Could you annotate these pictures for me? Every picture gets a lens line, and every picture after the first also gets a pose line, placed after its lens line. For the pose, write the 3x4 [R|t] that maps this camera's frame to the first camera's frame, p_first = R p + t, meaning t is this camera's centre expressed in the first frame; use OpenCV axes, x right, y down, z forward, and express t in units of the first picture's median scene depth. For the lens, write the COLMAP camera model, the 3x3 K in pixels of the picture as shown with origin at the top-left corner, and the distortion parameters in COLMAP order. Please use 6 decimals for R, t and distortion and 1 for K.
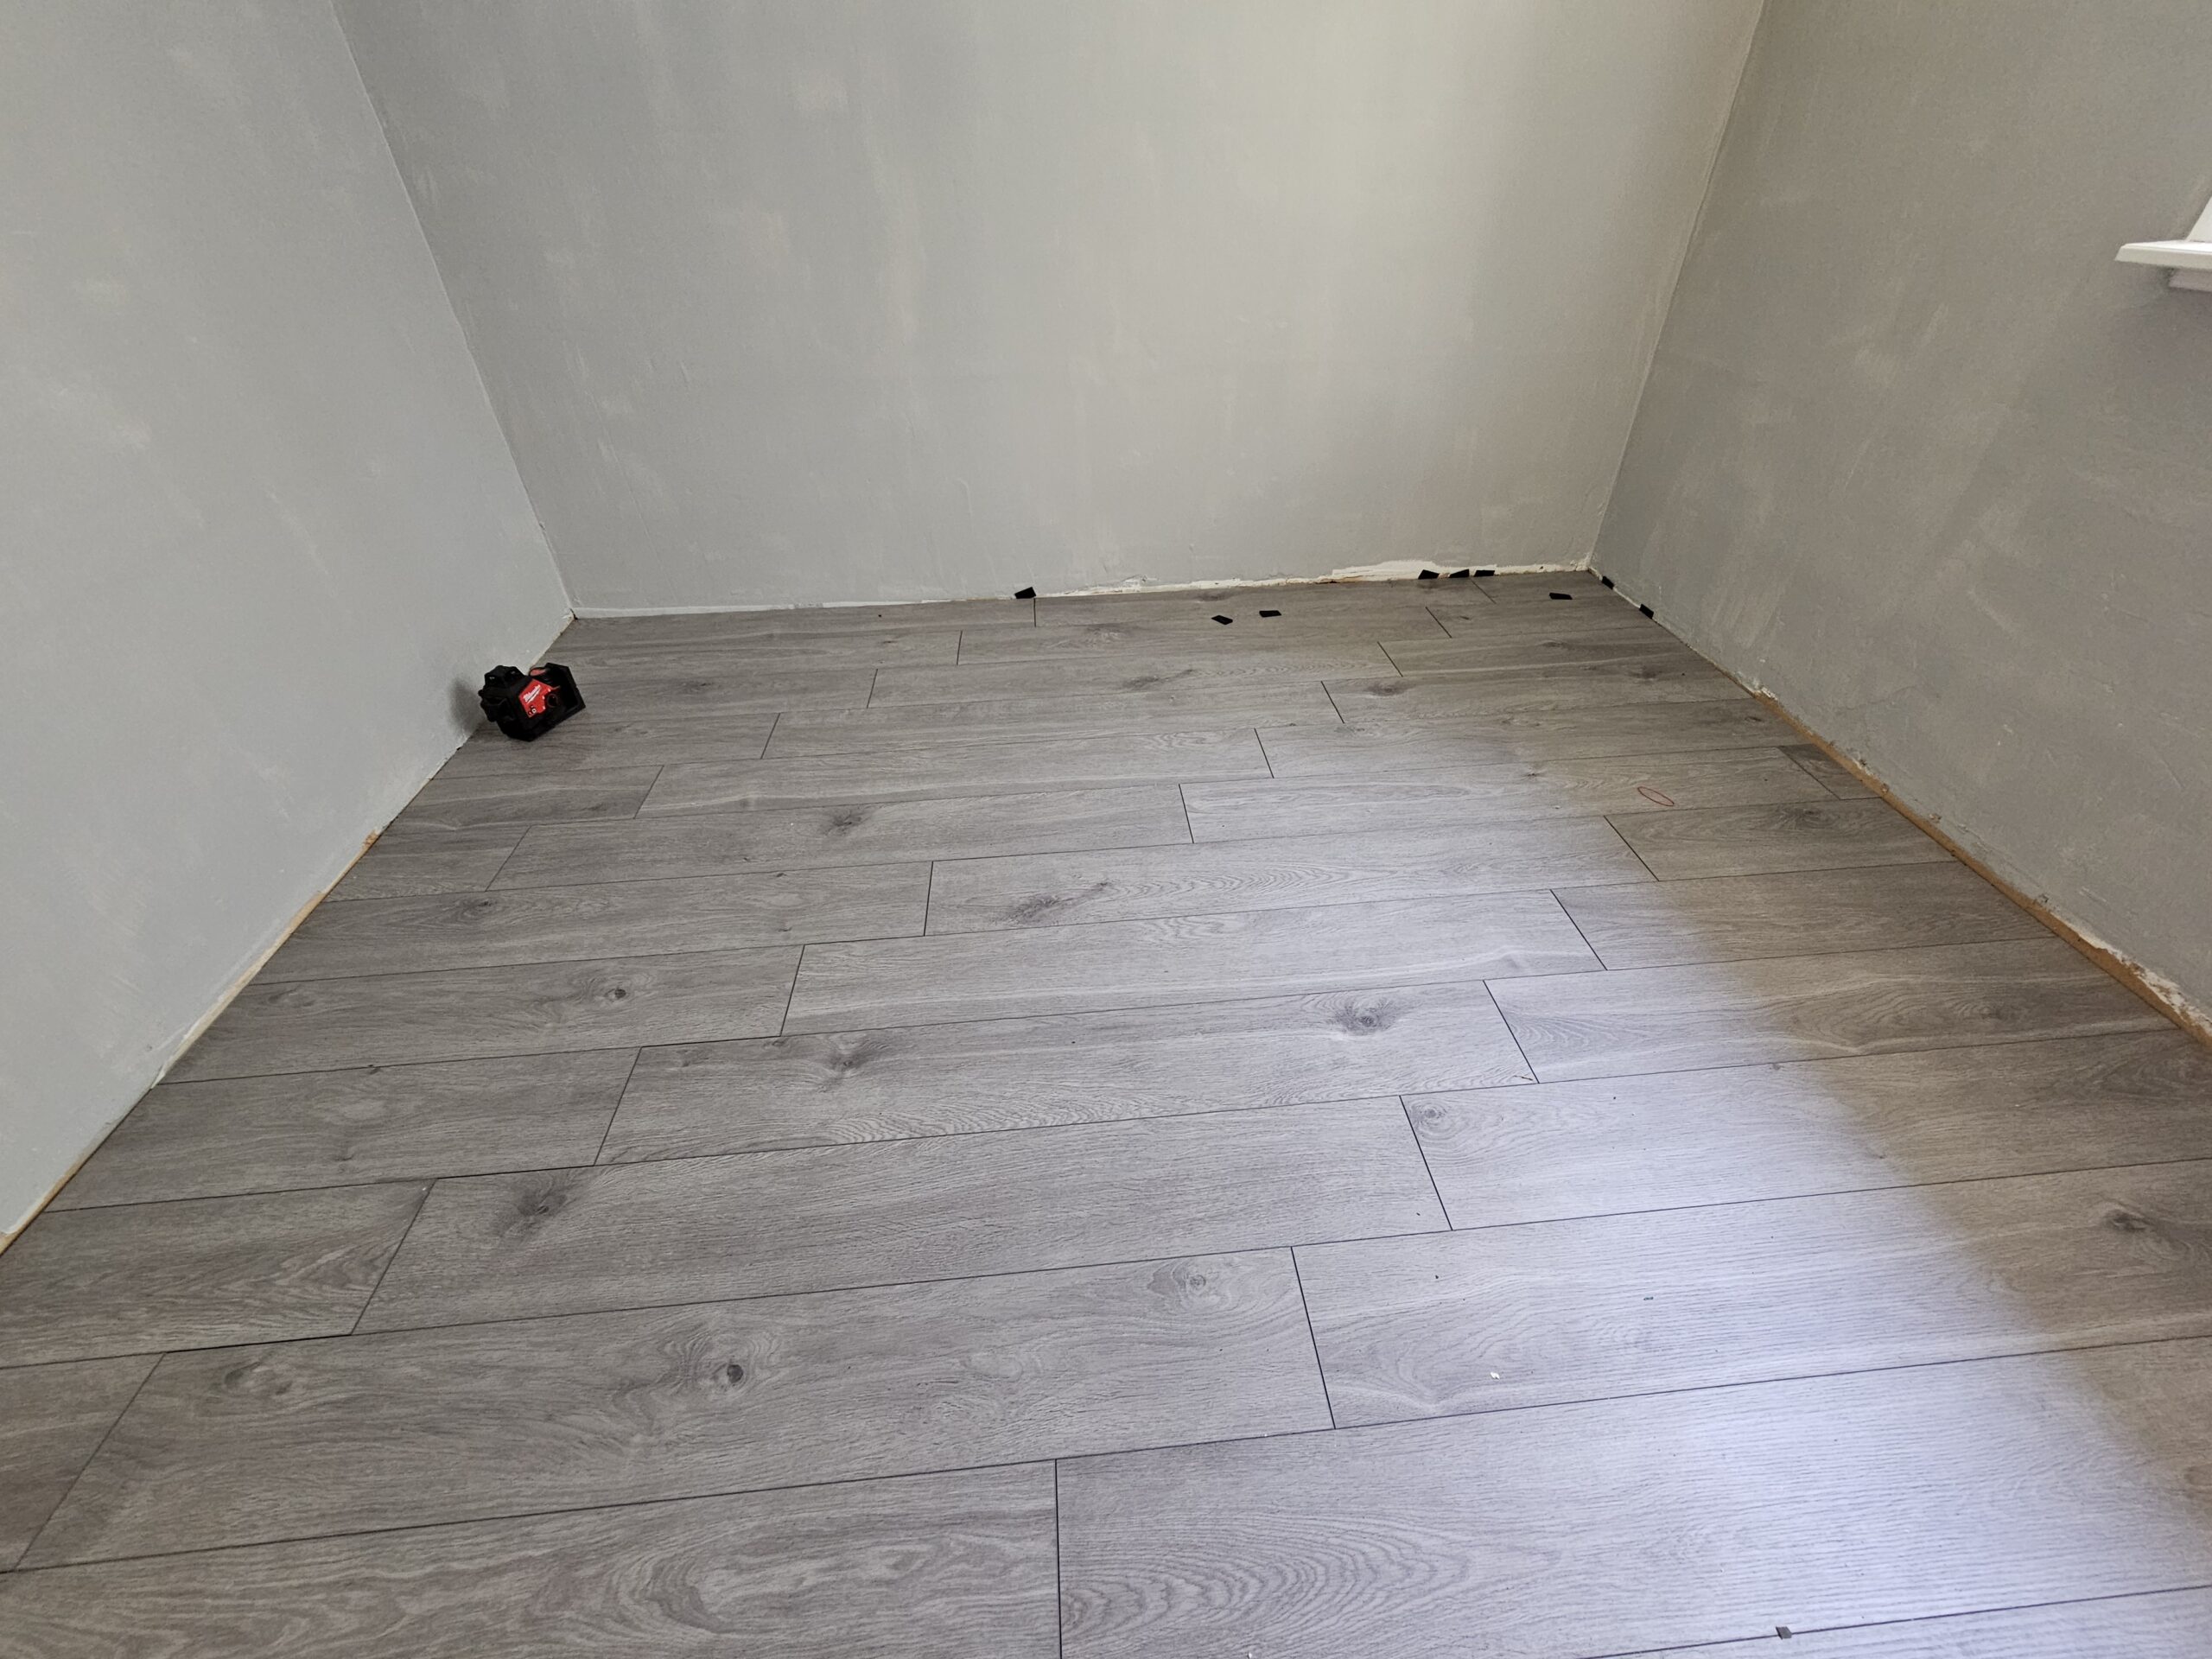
lens RADIAL K [[911.8, 0, 1114.9], [0, 911.8, 831.5], [0, 0, 1]] dist [-0.004065, 0.001358]
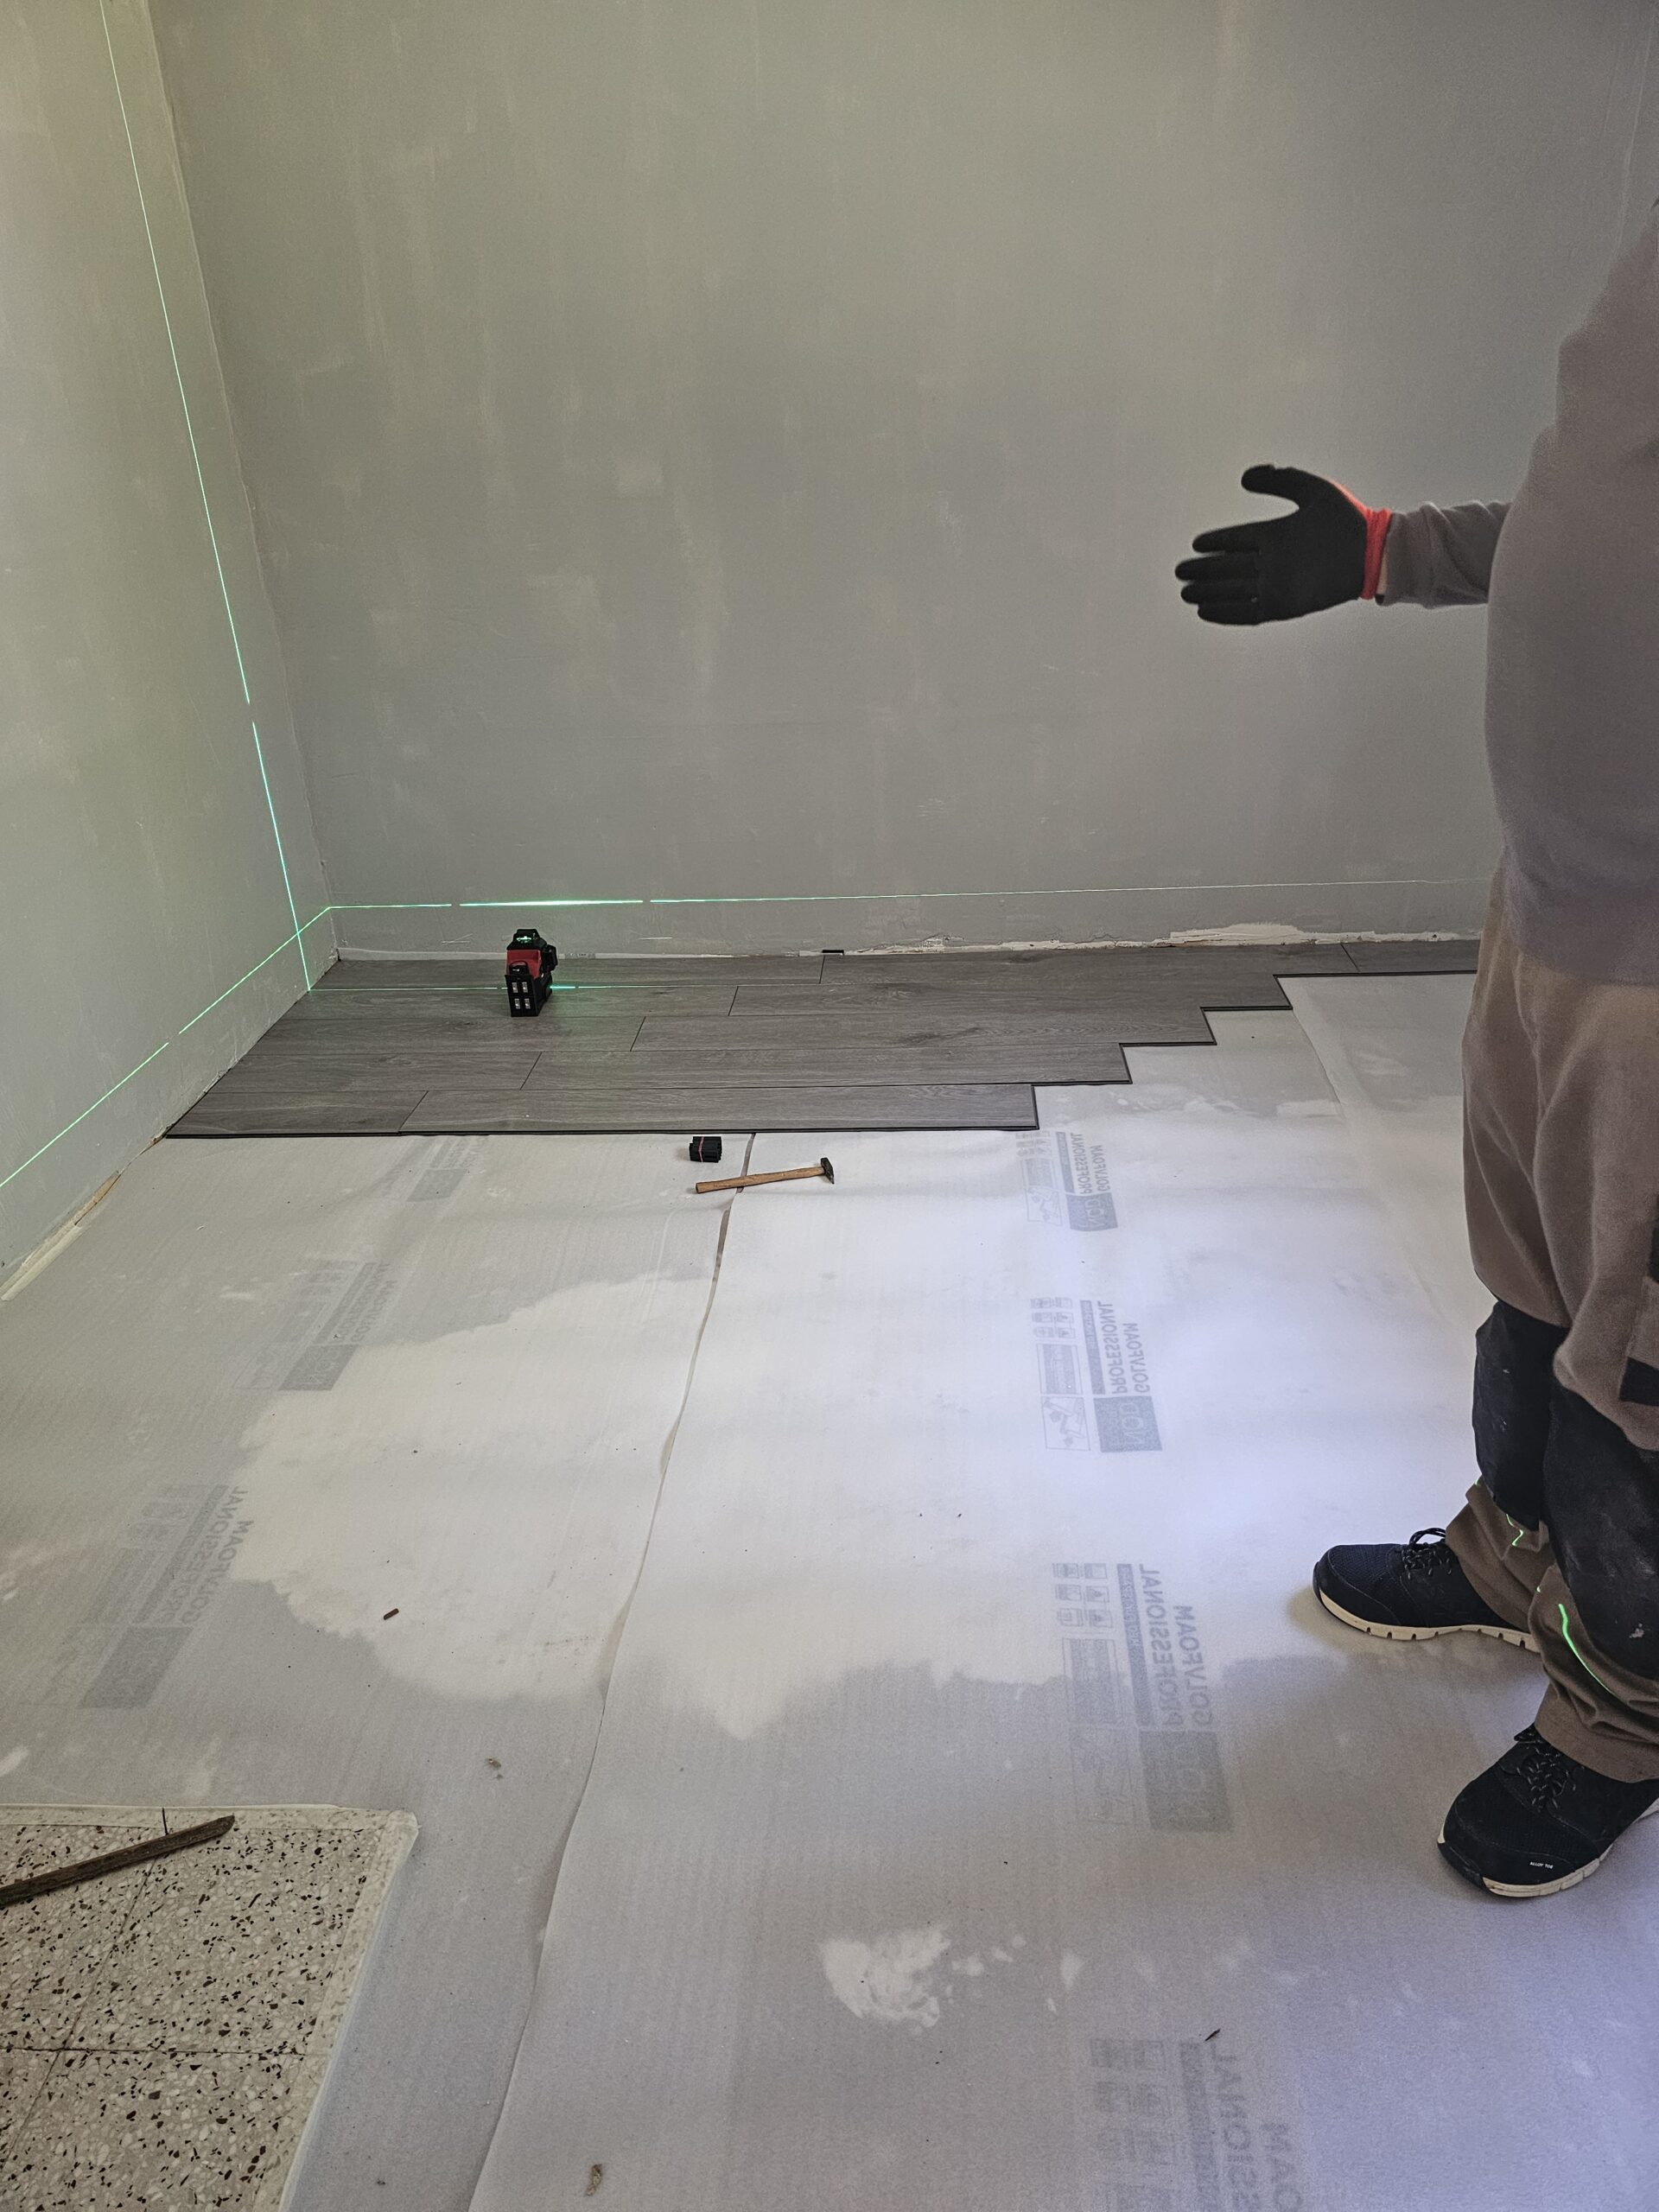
lens RADIAL K [[1481.4, 0, 816.9], [0, 1481.4, 1128.4], [0, 0, 1]] dist [0.057999, -0.050622]
pose [[0.987566, 0.044519, -0.150771, 0.208372], [-0.070619, 0.982482, -0.172458, 0.258557], [0.140452, 0.180961, 0.973410, -0.615048]]
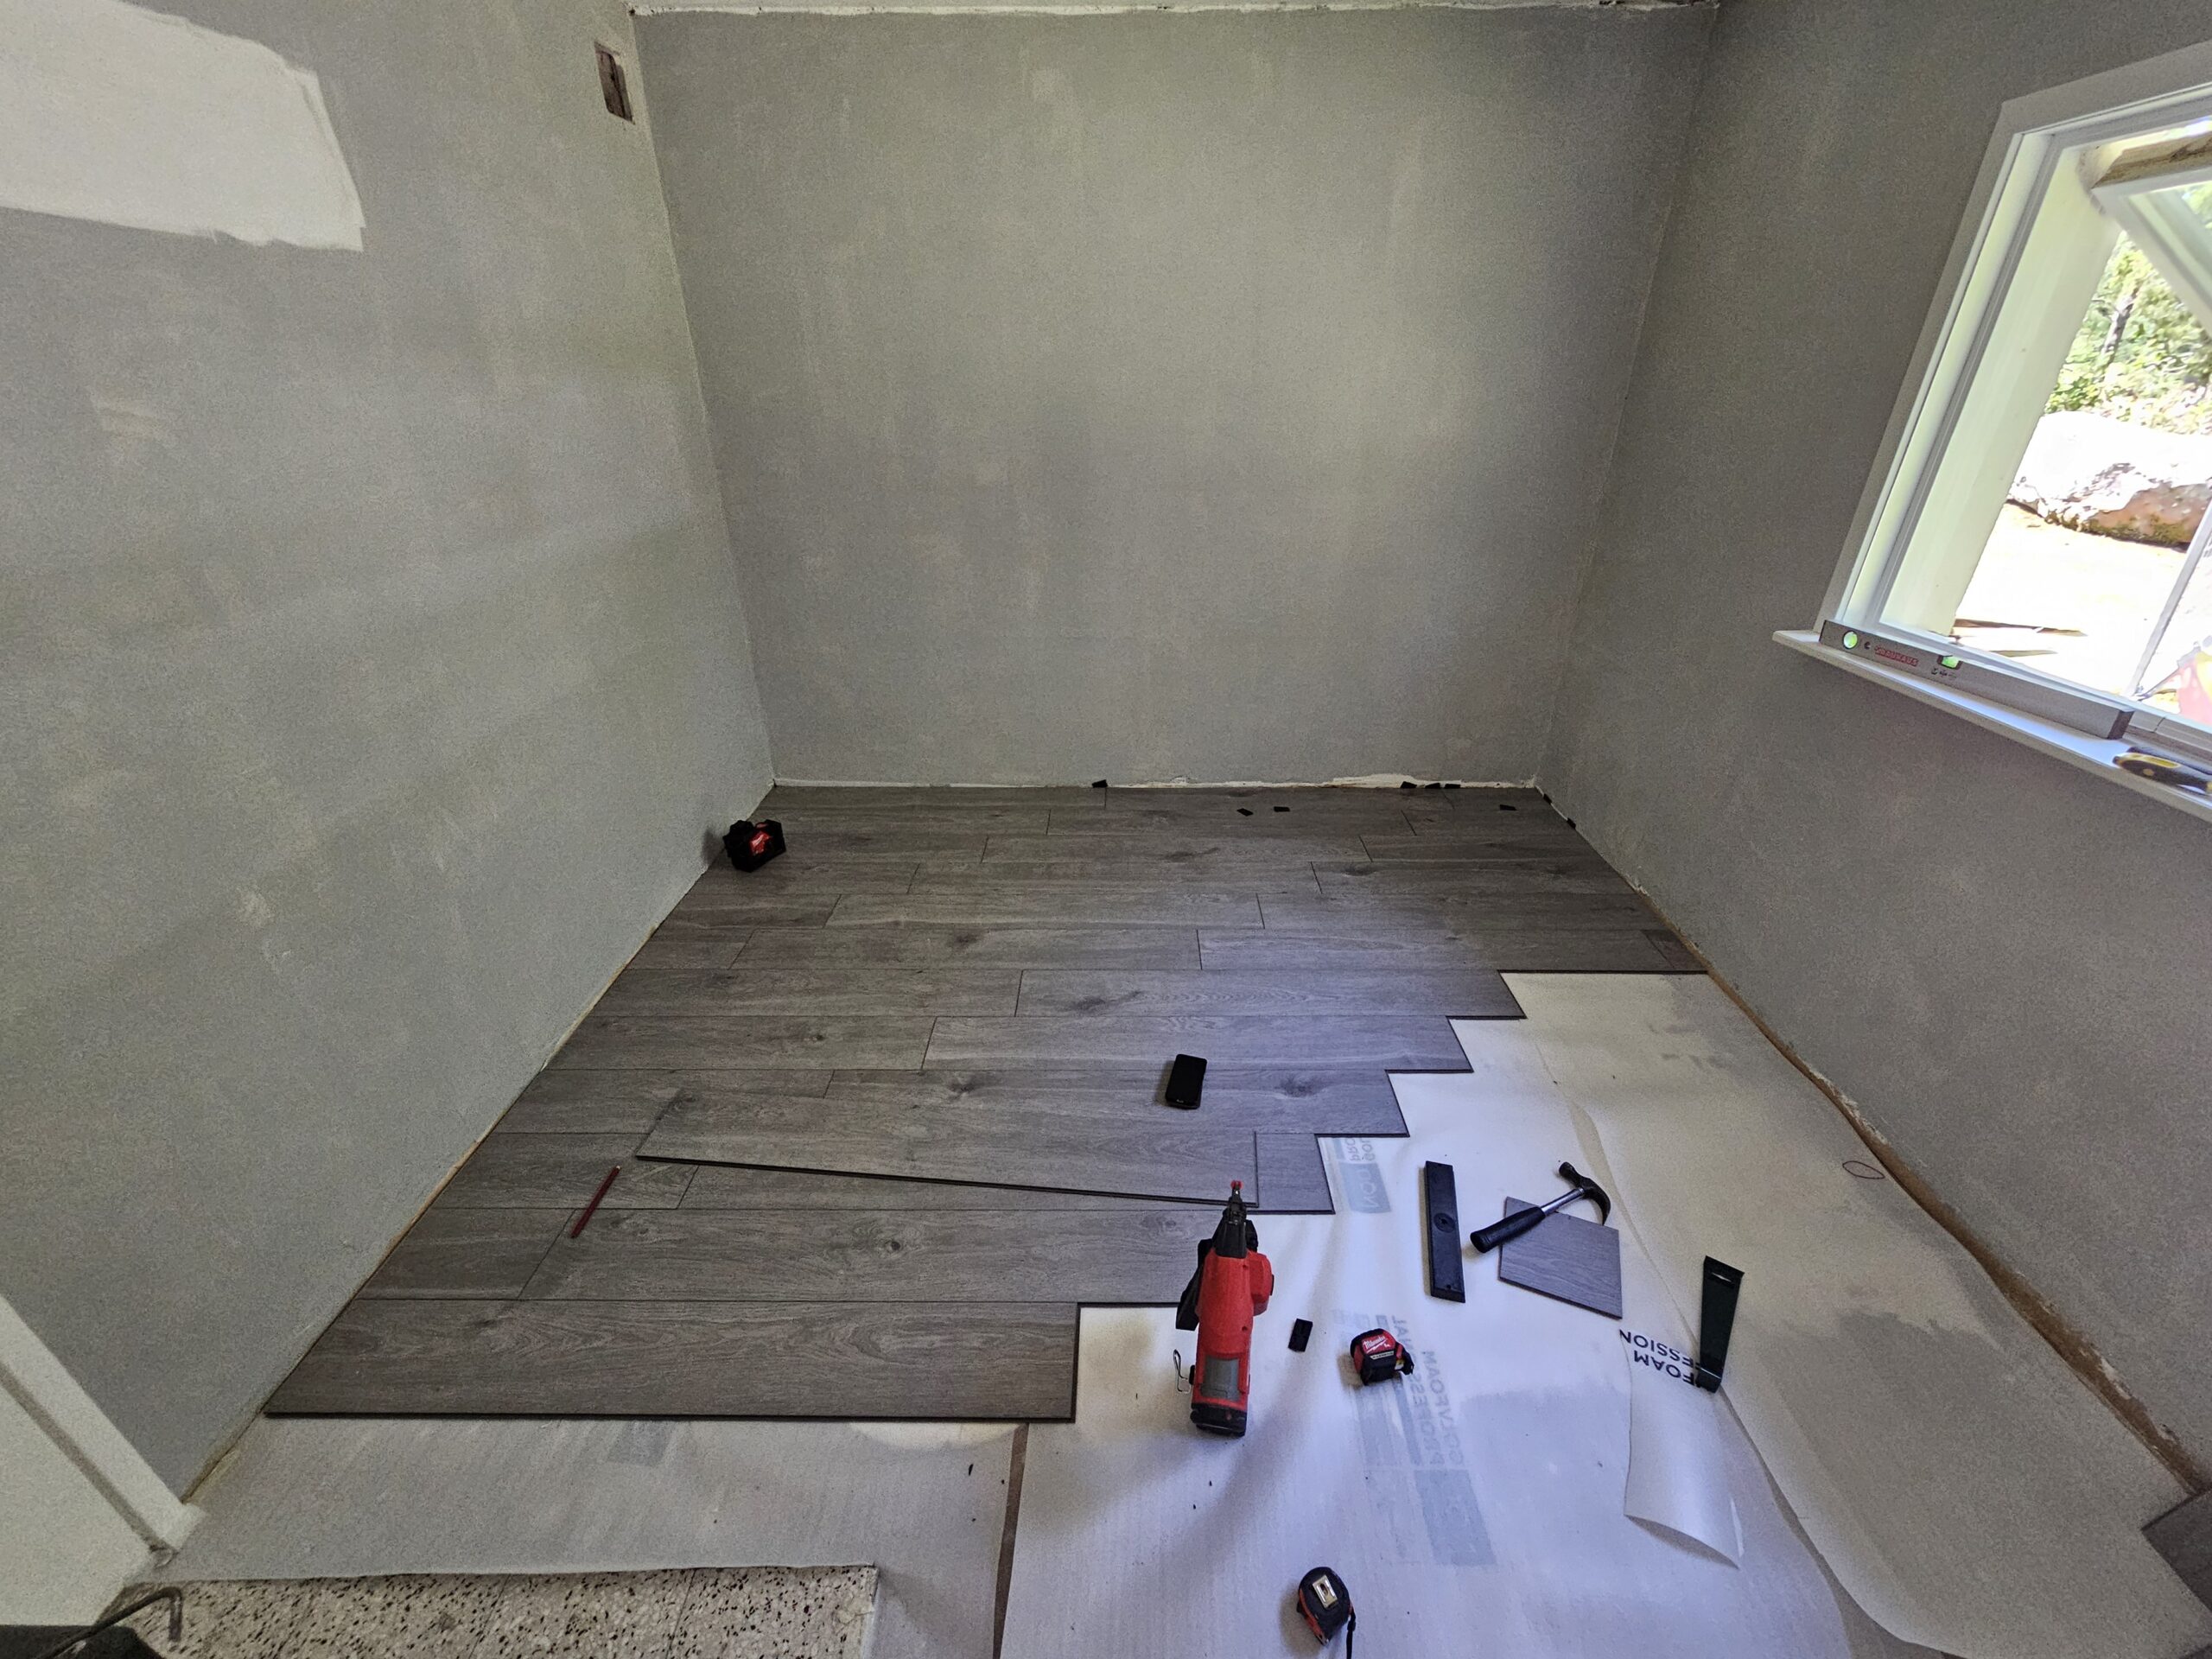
lens RADIAL K [[911.8, 0, 1121.5], [0, 911.8, 831.6], [0, 0, 1]] dist [-0.004065, 0.001358]
pose [[0.995929, 0.055485, -0.071046, 0.051929], [-0.066973, 0.982964, -0.171163, 0.055432], [0.060338, 0.175225, 0.982678, -0.482851]]
